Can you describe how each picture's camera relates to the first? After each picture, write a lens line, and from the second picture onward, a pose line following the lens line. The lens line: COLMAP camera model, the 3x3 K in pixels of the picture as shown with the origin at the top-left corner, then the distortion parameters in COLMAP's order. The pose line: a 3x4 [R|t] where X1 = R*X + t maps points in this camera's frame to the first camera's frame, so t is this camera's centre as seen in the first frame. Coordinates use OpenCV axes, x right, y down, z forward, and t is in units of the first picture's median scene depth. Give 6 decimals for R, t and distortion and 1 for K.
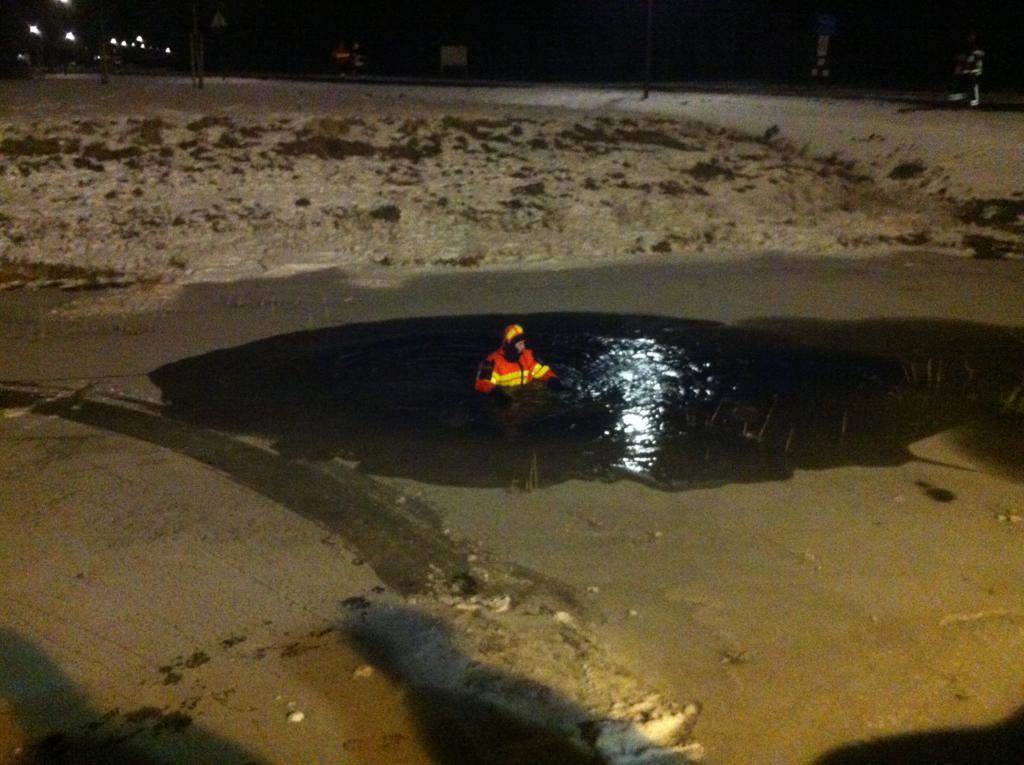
lens RADIAL K [[974.2, 0, 510.7], [0, 974.2, 385.6], [0, 0, 1]] dist [0.108949, -0.369400]
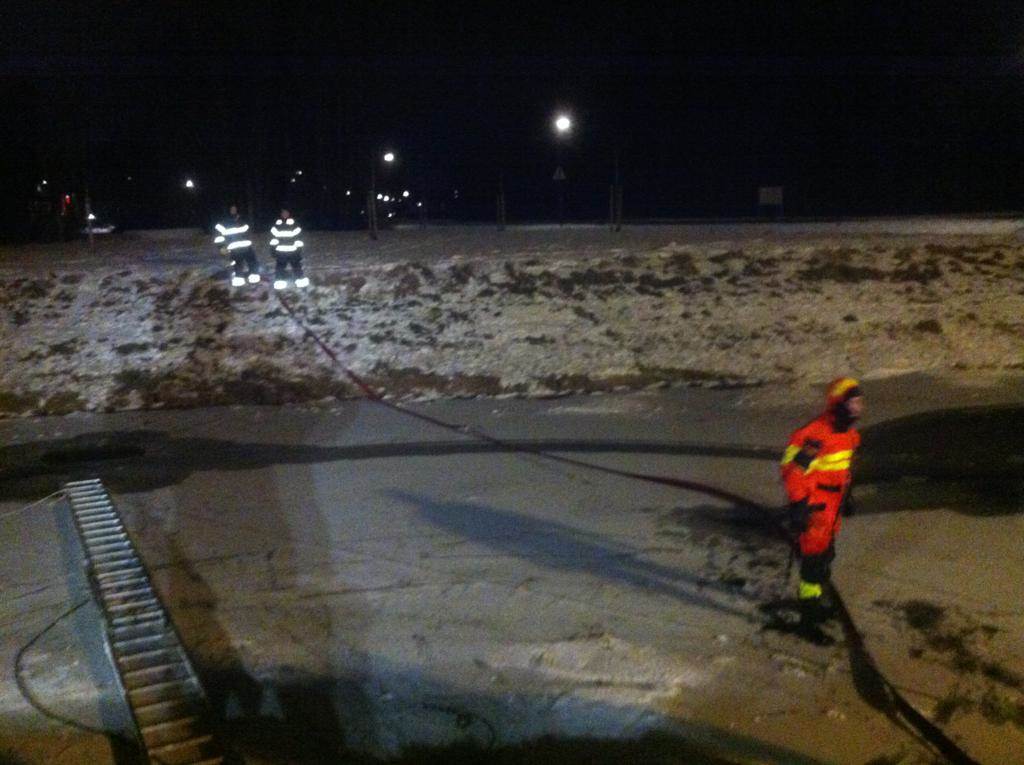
lens RADIAL K [[974.2, 0, 510.7], [0, 974.2, 385.6], [0, 0, 1]] dist [0.108949, -0.369400]
pose [[0.976529, -0.001699, -0.215380, -0.329451], [-0.027600, 0.990738, -0.132956, 0.050678], [0.213611, 0.135780, 0.967437, -0.174097]]
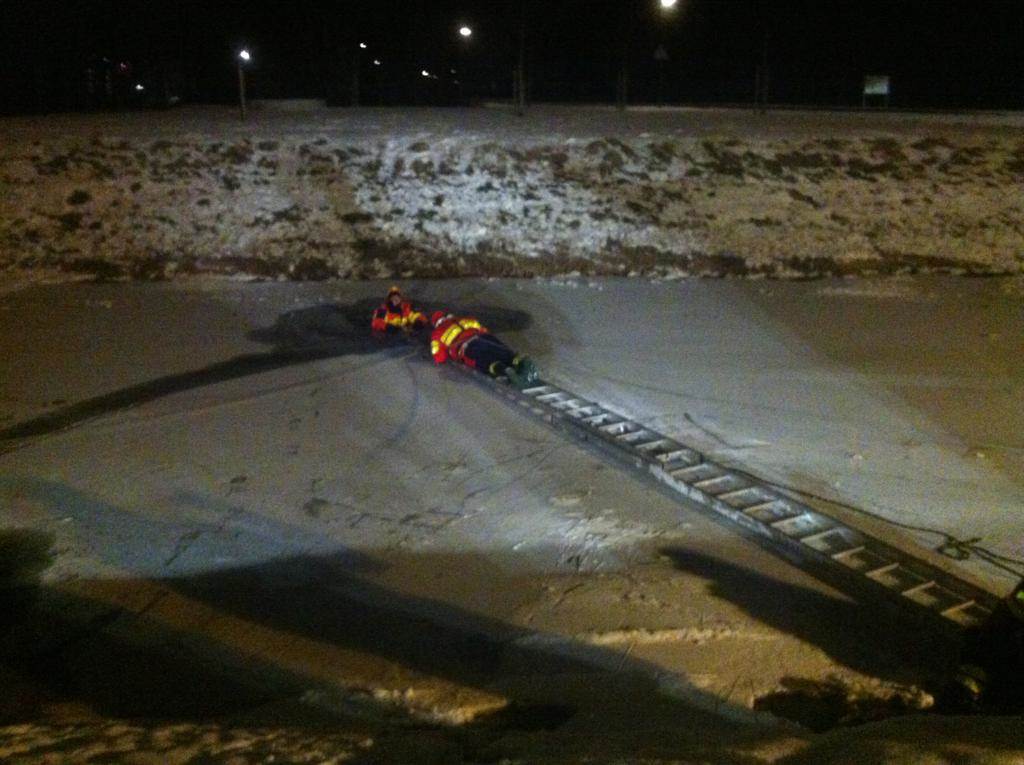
lens RADIAL K [[974.2, 0, 510.7], [0, 974.2, 385.6], [0, 0, 1]] dist [0.108949, -0.369400]
pose [[0.970009, 0.057422, -0.236190, -0.530903], [-0.063999, 0.997744, -0.020266, 0.073790], [0.234494, 0.034774, 0.971495, -0.228975]]
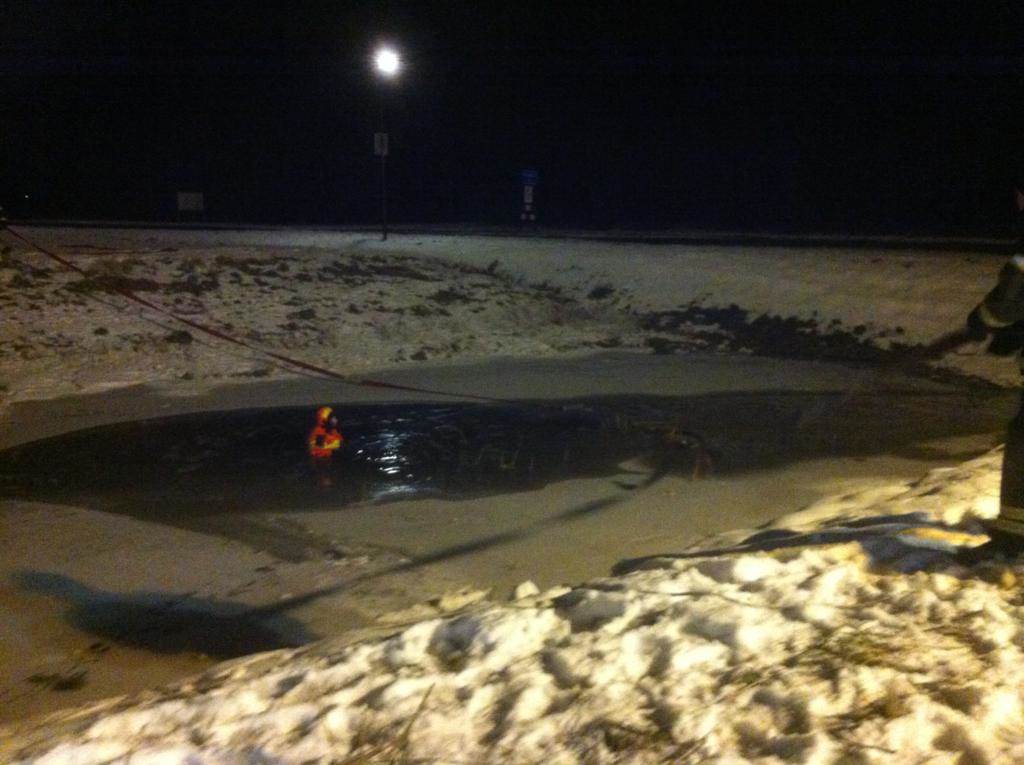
lens RADIAL K [[974.2, 0, 510.7], [0, 974.2, 385.6], [0, 0, 1]] dist [0.108949, -0.369400]
pose [[0.962519, -0.050921, 0.266391, -0.057962], [0.086400, 0.988613, -0.123204, 0.051575], [-0.257084, 0.141603, 0.955958, -0.183376]]
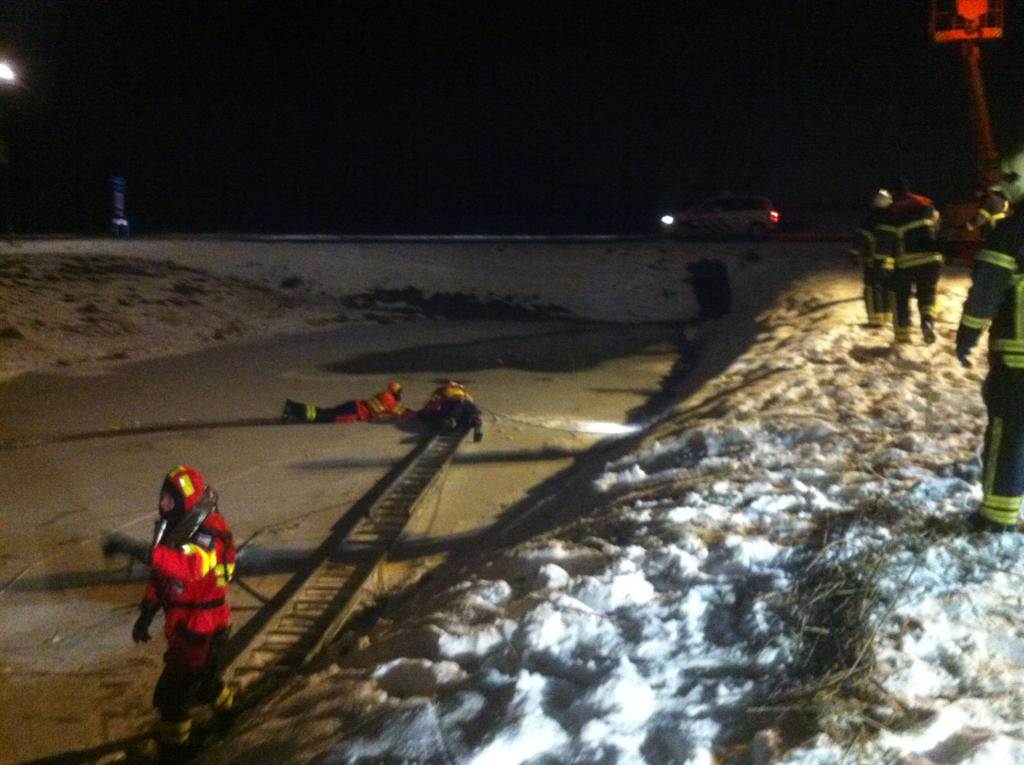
lens RADIAL K [[974.2, 0, 510.7], [0, 974.2, 385.6], [0, 0, 1]] dist [0.108949, -0.369400]
pose [[0.642887, -0.137051, 0.753600, -0.613049], [0.244376, 0.969145, -0.032224, 0.074998], [-0.725932, 0.204878, 0.656543, -0.234821]]
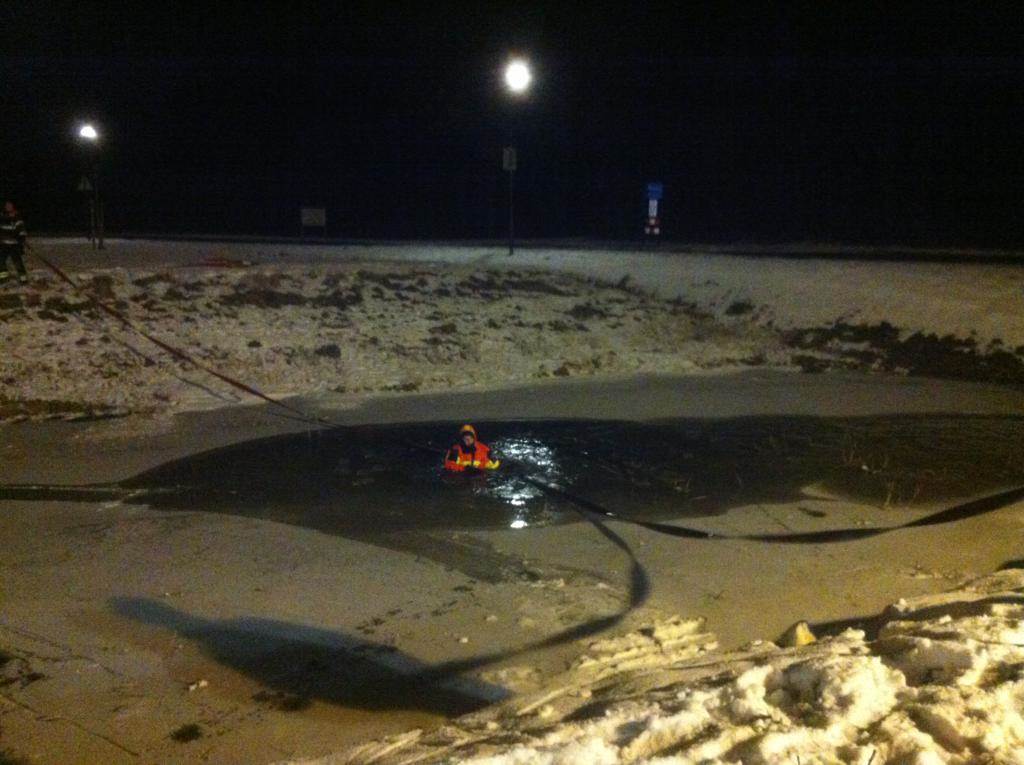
lens RADIAL K [[974.2, 0, 510.7], [0, 974.2, 385.6], [0, 0, 1]] dist [0.108949, -0.369400]
pose [[0.984935, -0.033359, 0.169675, -0.104671], [0.058374, 0.987759, -0.144652, 0.043602], [-0.162773, 0.152377, 0.974826, -0.159856]]
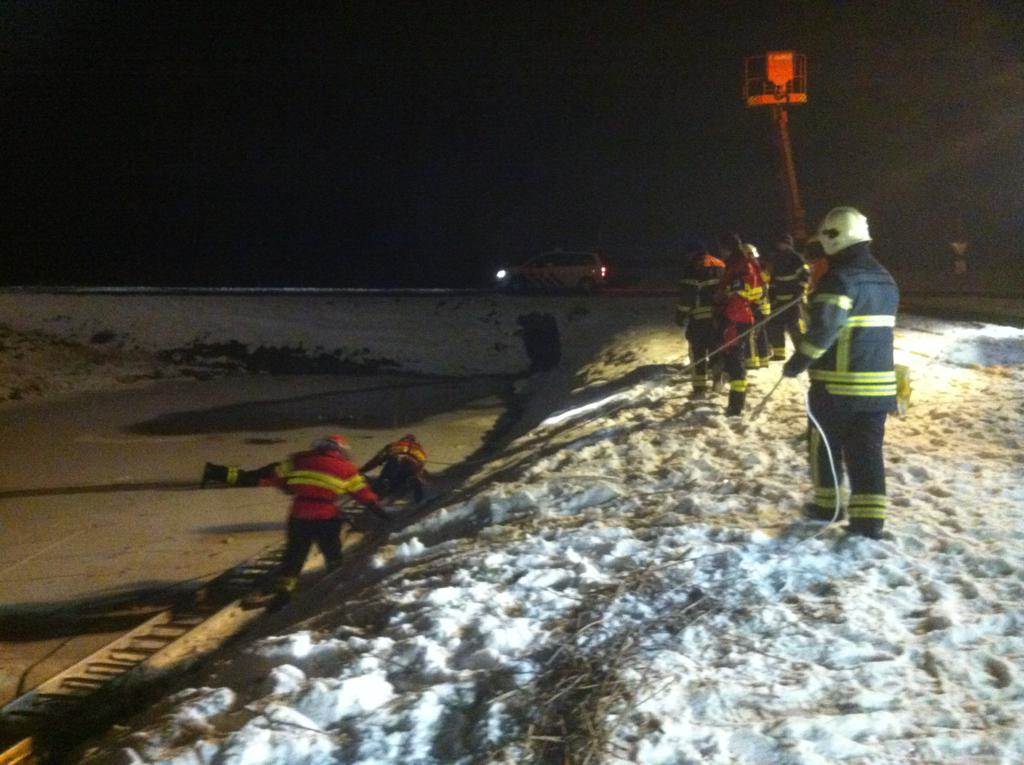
lens RADIAL K [[974.2, 0, 510.7], [0, 974.2, 385.6], [0, 0, 1]] dist [0.108949, -0.369400]
pose [[0.516311, -0.104185, 0.850040, -0.577603], [0.265702, 0.963080, -0.043347, 0.076350], [-0.814140, 0.248238, 0.524932, -0.242891]]
